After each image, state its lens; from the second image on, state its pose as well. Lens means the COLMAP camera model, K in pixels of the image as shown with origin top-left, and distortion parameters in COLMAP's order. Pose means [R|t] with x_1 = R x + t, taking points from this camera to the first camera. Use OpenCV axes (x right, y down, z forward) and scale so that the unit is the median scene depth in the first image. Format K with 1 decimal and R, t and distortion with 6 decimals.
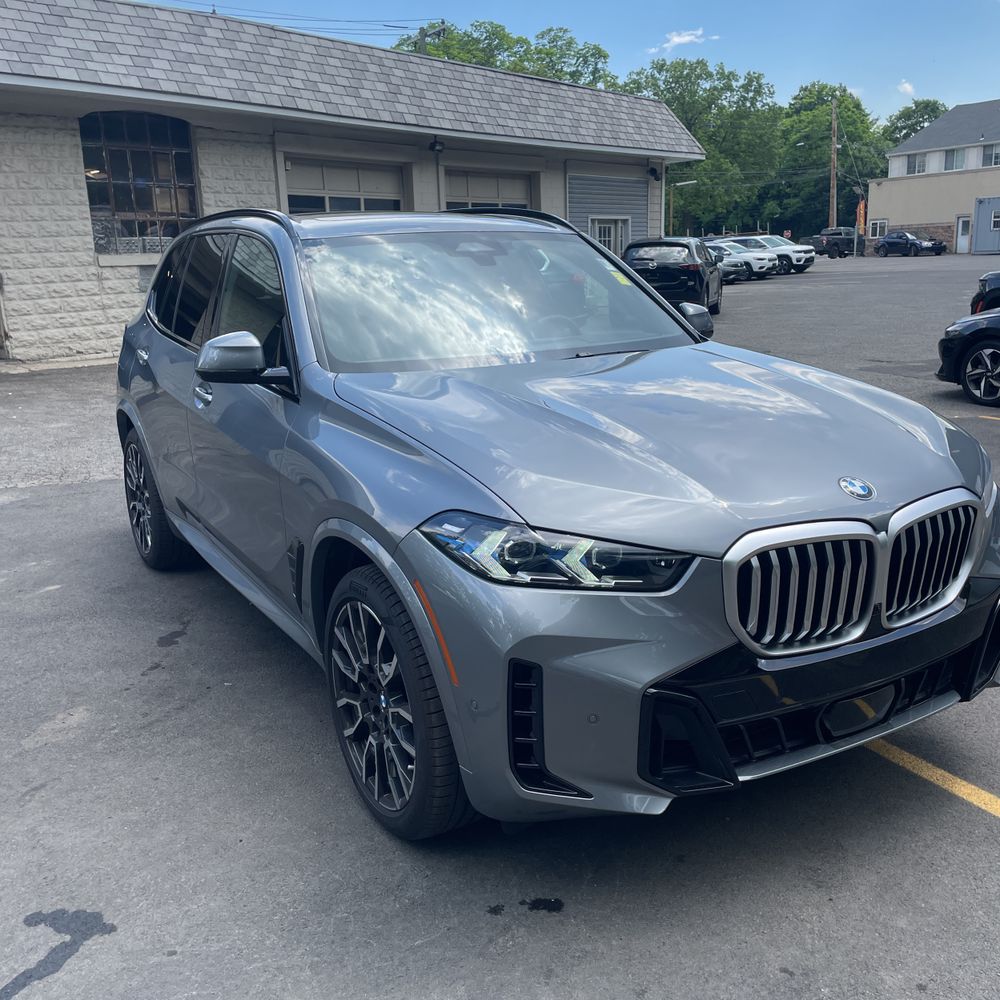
lens RADIAL K [[1008.3, 0, 505.4], [0, 1008.3, 487.8], [0, 0, 1]] dist [0.090215, -0.118087]
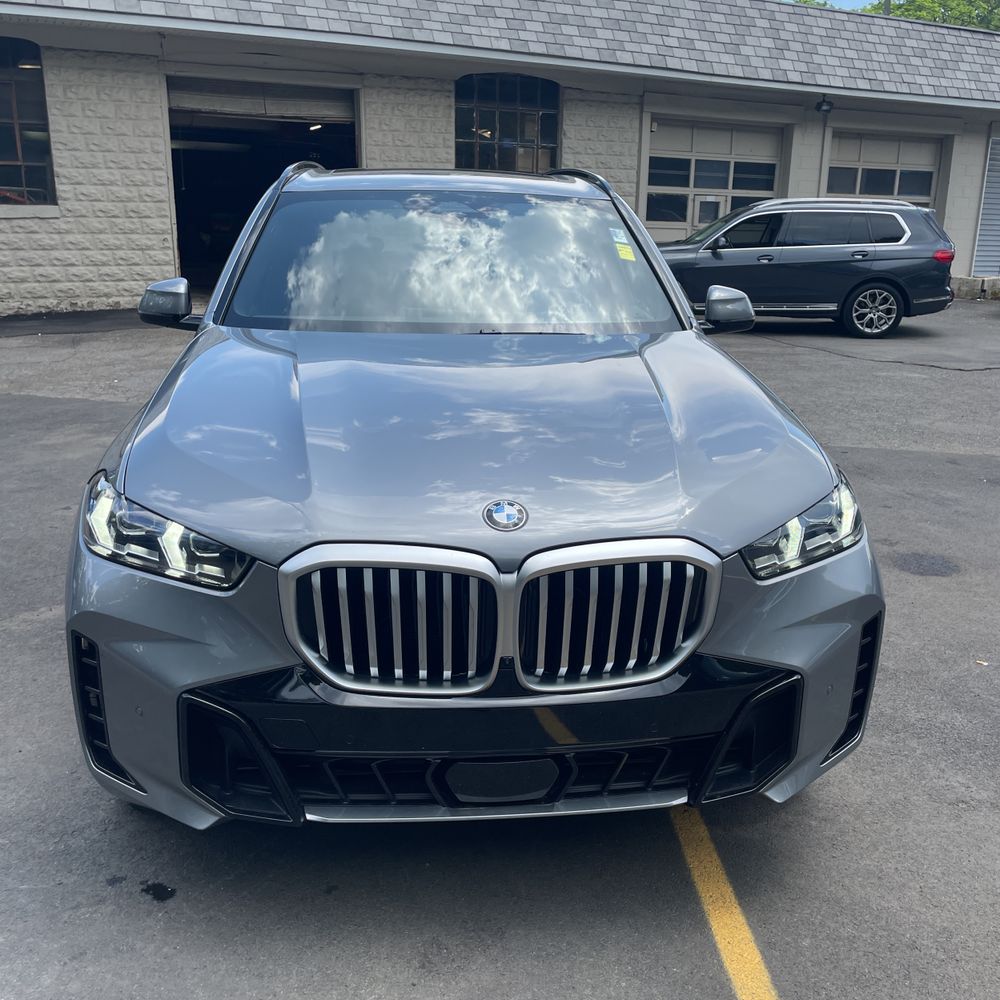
lens RADIAL K [[1008.3, 0, 505.4], [0, 1008.3, 487.8], [0, 0, 1]] dist [0.090215, -0.118087]
pose [[0.908765, 0.151613, -0.388792, 0.098330], [-0.138942, 0.988439, 0.060686, -0.010656], [0.393498, -0.001130, 0.919325, 0.036652]]
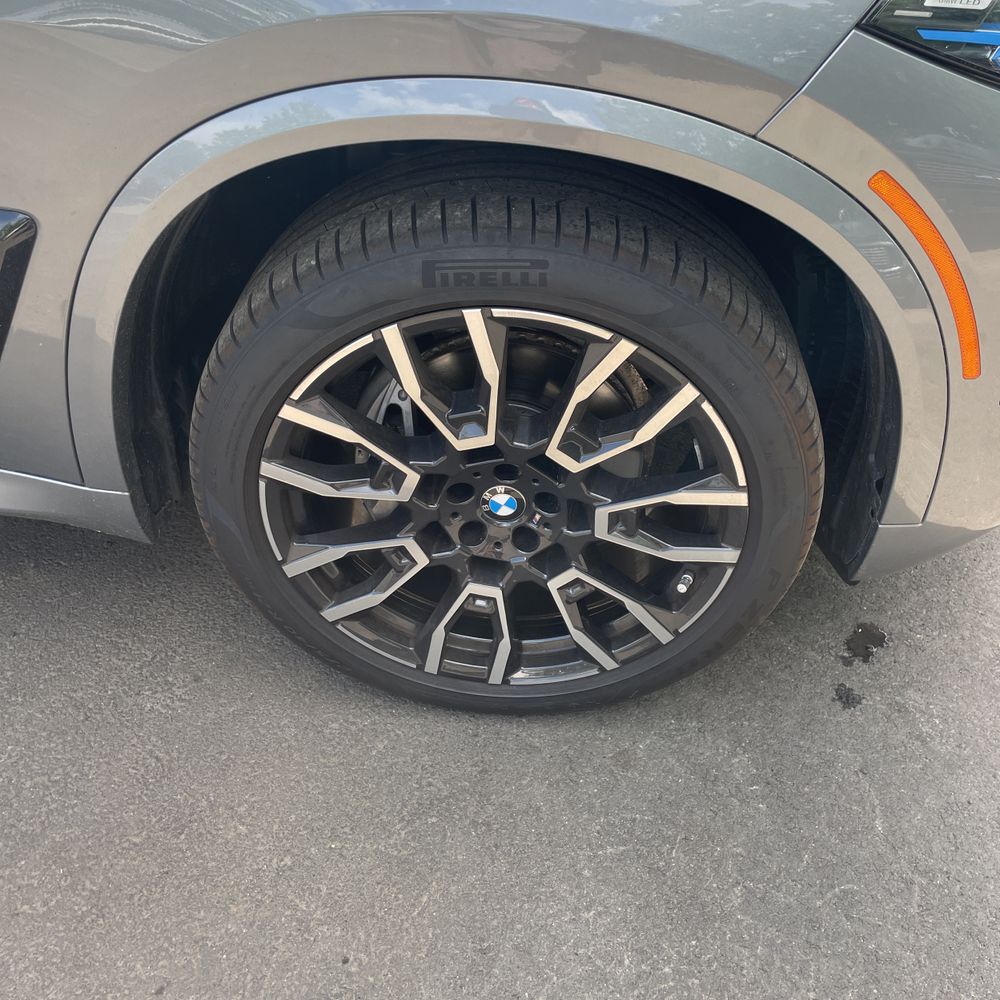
lens RADIAL K [[1008.3, 0, 505.4], [0, 1008.3, 487.8], [0, 0, 1]] dist [0.090215, -0.118087]
pose [[0.559208, -0.479165, 0.676526, -0.069734], [0.128496, 0.856283, 0.500268, -0.002367], [-0.819009, -0.192823, 0.540411, 0.129371]]
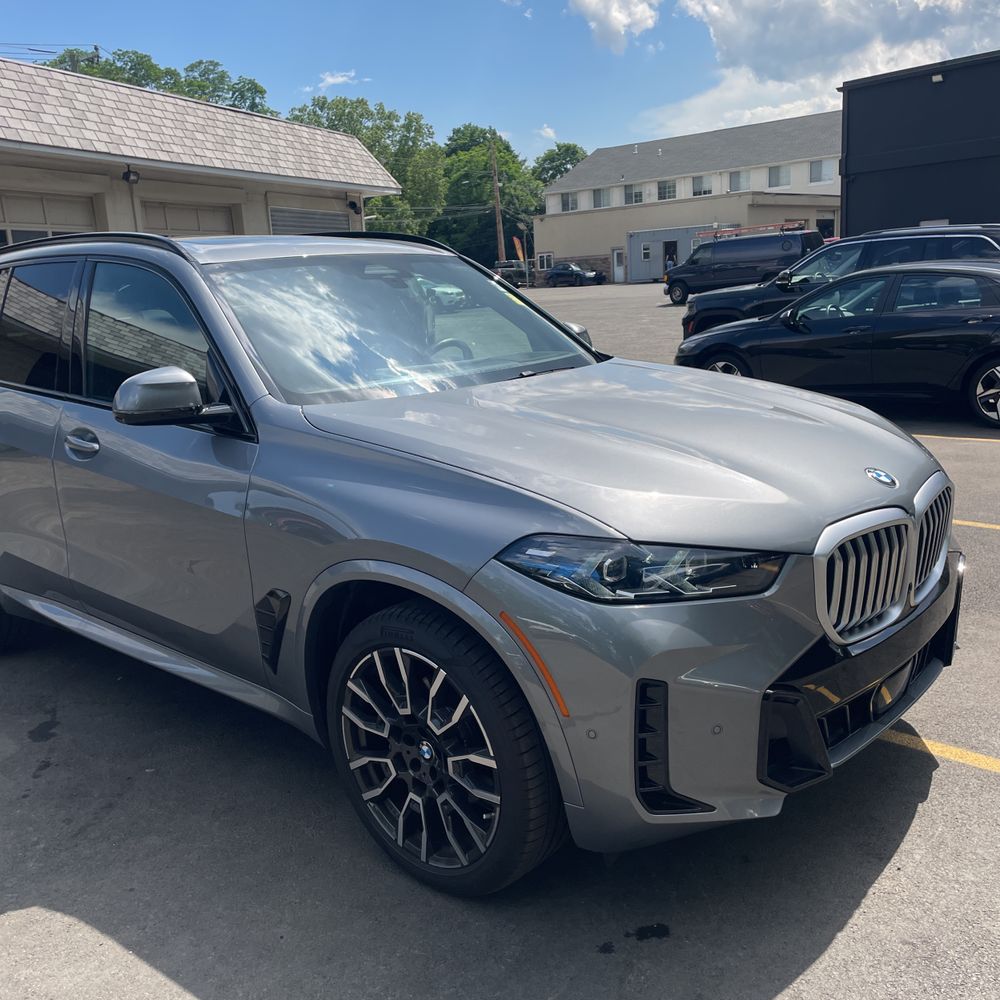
lens RADIAL K [[1008.3, 0, 505.4], [0, 1008.3, 487.8], [0, 0, 1]] dist [0.090215, -0.118087]
pose [[0.950961, -0.083552, 0.297814, -0.051942], [0.093118, 0.995491, -0.018051, -0.000977], [-0.294963, 0.044898, 0.954453, 0.014499]]
